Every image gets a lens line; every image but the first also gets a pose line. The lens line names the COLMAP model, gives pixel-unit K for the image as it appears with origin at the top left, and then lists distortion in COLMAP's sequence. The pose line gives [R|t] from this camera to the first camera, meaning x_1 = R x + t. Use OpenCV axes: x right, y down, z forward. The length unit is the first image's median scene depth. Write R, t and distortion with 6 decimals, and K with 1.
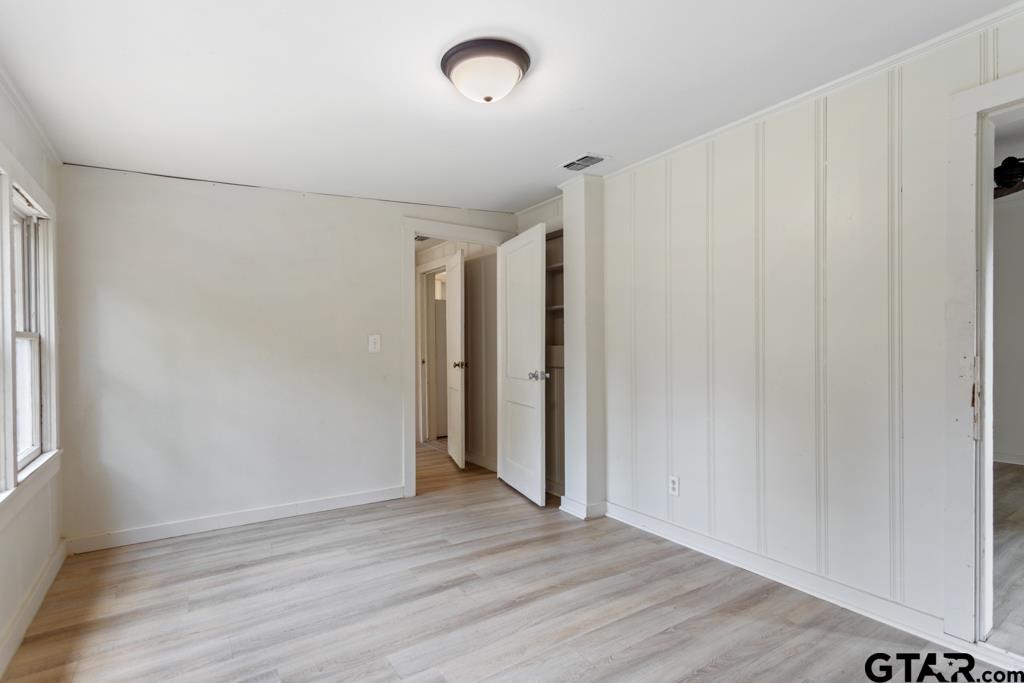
lens RADIAL K [[490.9, 0, 510.9], [0, 490.9, 348.6], [0, 0, 1]] dist [-0.001112, 0.000859]
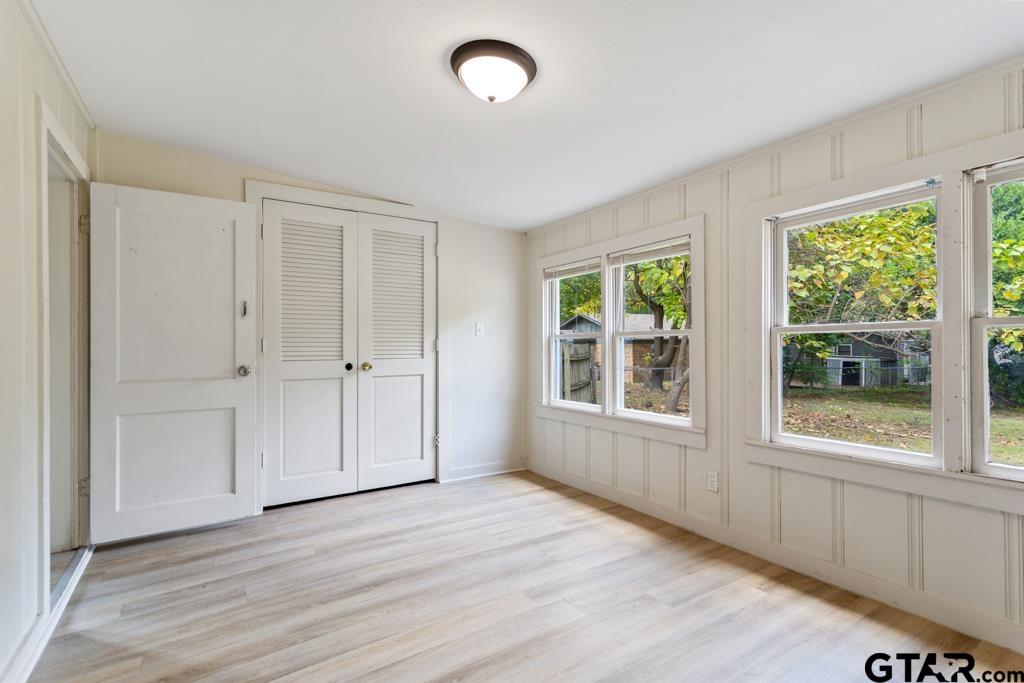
lens RADIAL K [[490.9, 0, 513.1], [0, 490.9, 343.0], [0, 0, 1]] dist [-0.001112, 0.000859]
pose [[-0.999721, 0.007699, 0.022318, -0.113368], [0.007557, 0.999951, -0.006446, 0.011773], [-0.022366, -0.006276, -0.999730, 2.072607]]
